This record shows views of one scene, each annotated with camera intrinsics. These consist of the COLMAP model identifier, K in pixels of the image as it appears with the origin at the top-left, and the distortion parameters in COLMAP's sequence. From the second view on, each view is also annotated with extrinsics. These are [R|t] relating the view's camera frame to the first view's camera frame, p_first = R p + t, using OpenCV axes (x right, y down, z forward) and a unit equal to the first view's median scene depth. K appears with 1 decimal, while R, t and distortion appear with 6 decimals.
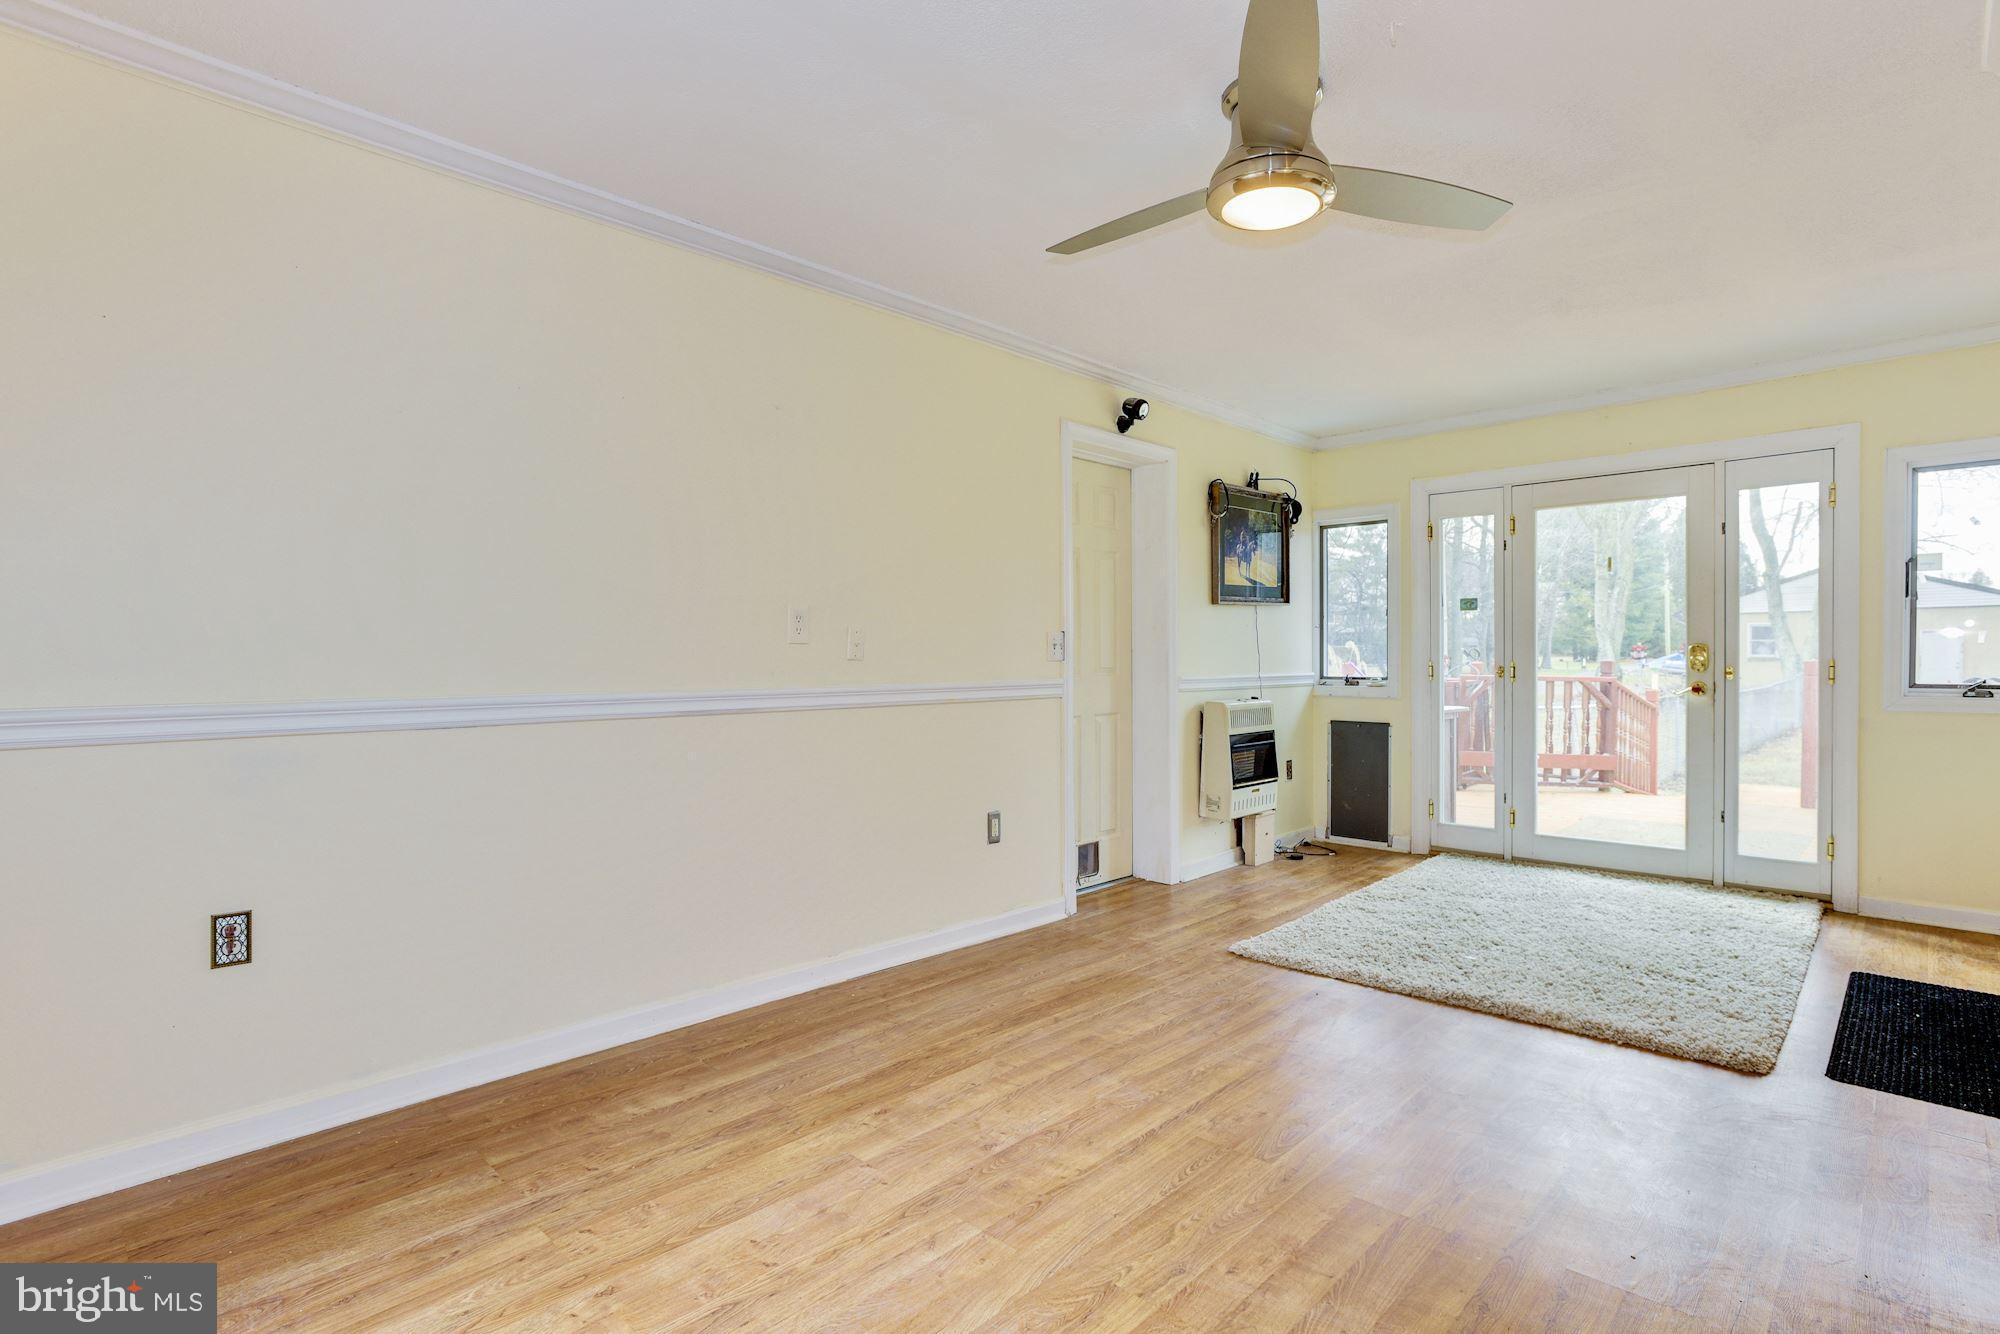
lens RADIAL K [[987.9, 0, 1001.6], [0, 987.9, 662.5], [0, 0, 1]] dist [-0.055065, 0.027938]
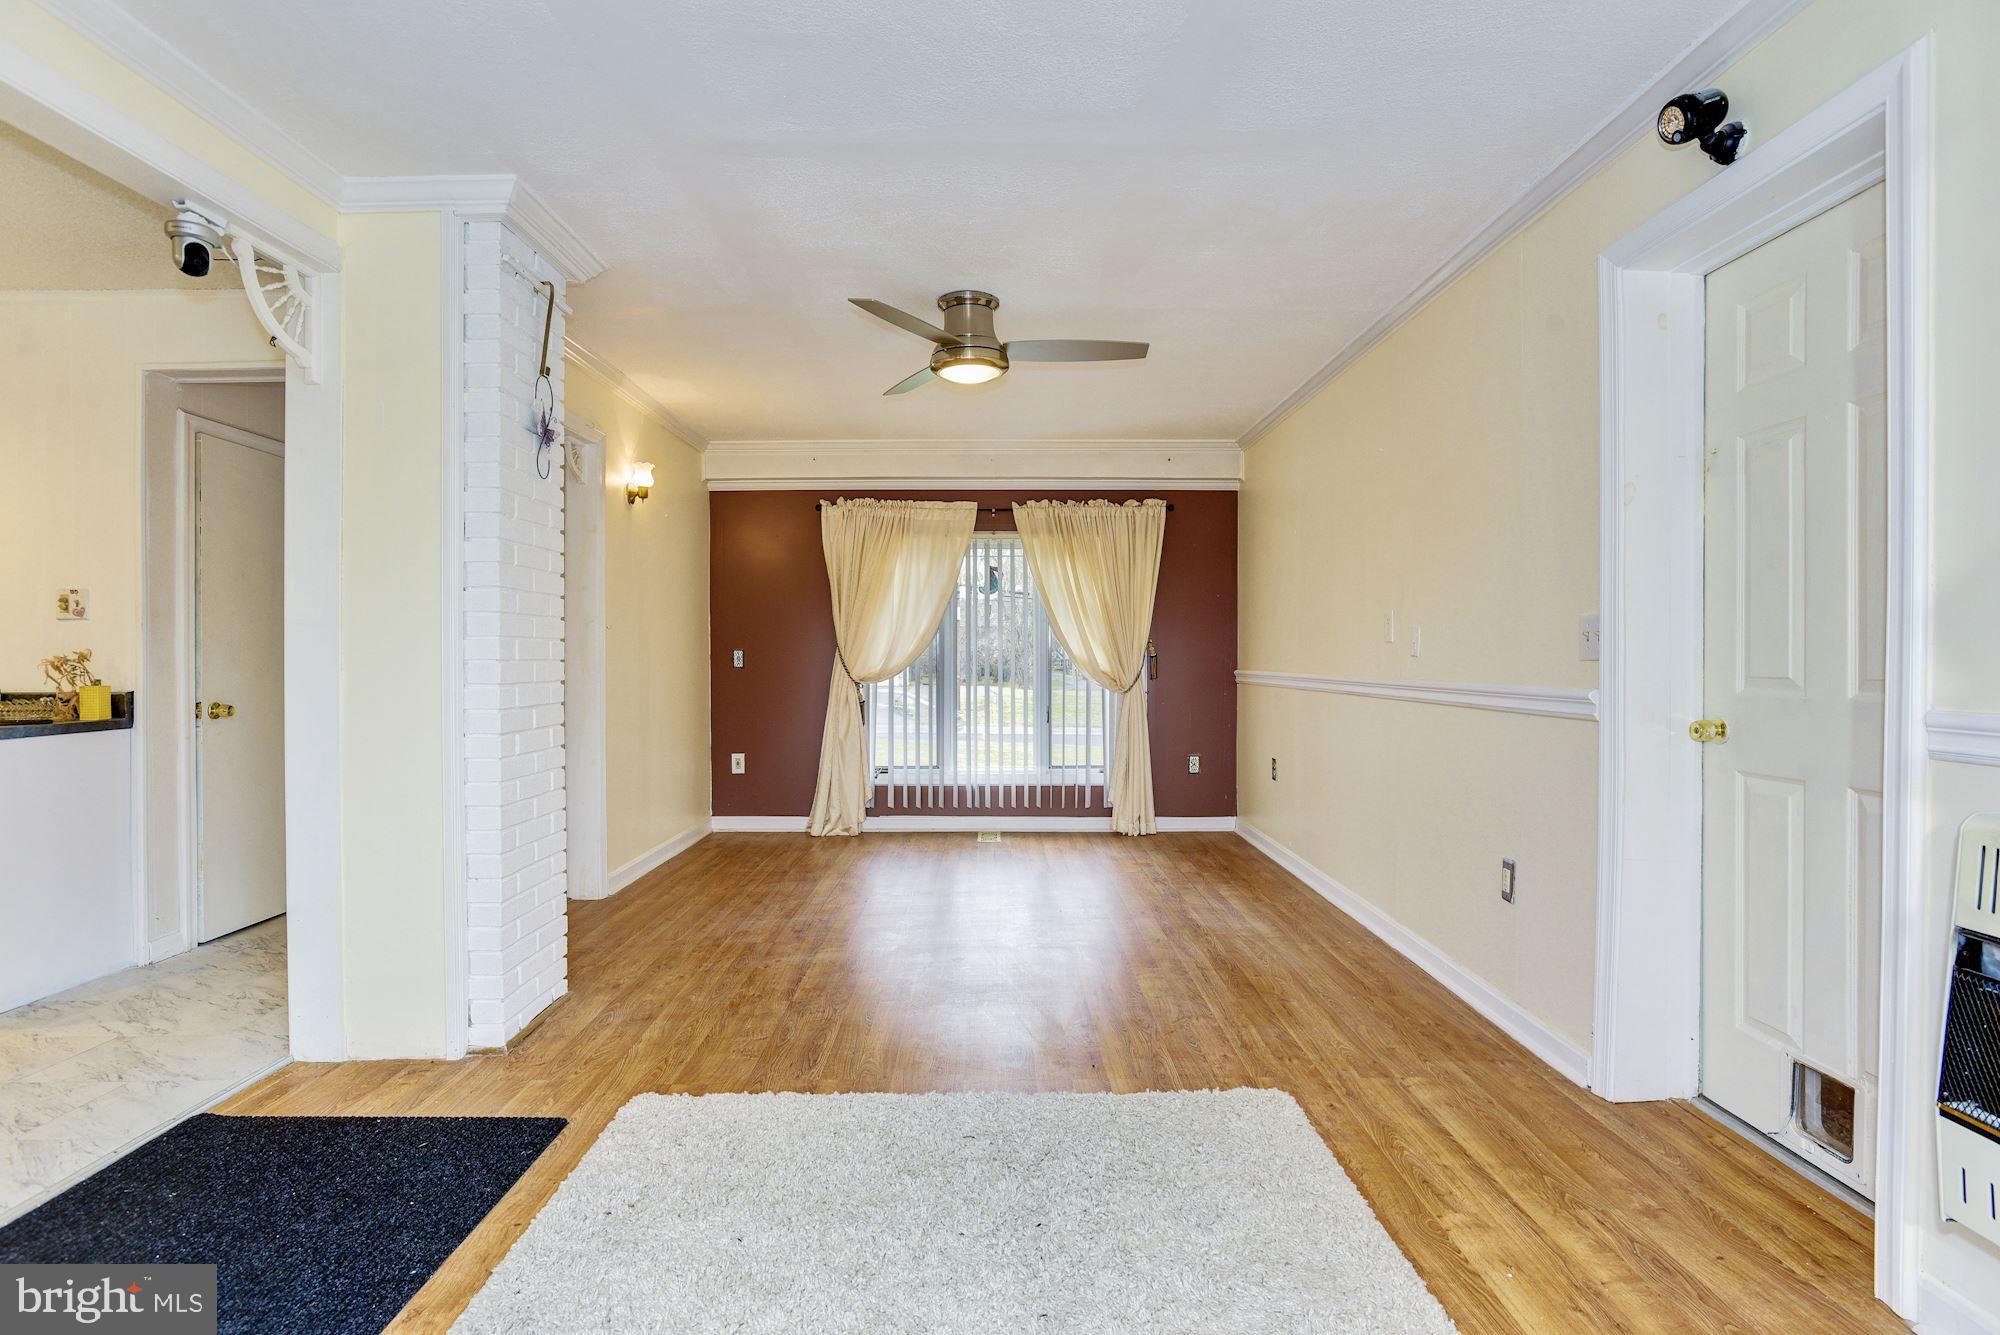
lens RADIAL K [[985.2, 0, 1003.8], [0, 985.2, 641.4], [0, 0, 1]] dist [-0.052040, 0.026008]
pose [[-0.711555, -0.002899, -0.702625, 0.743518], [0.001734, 0.999981, -0.005882, -0.010006], [0.702629, -0.005403, -0.711536, 1.192913]]
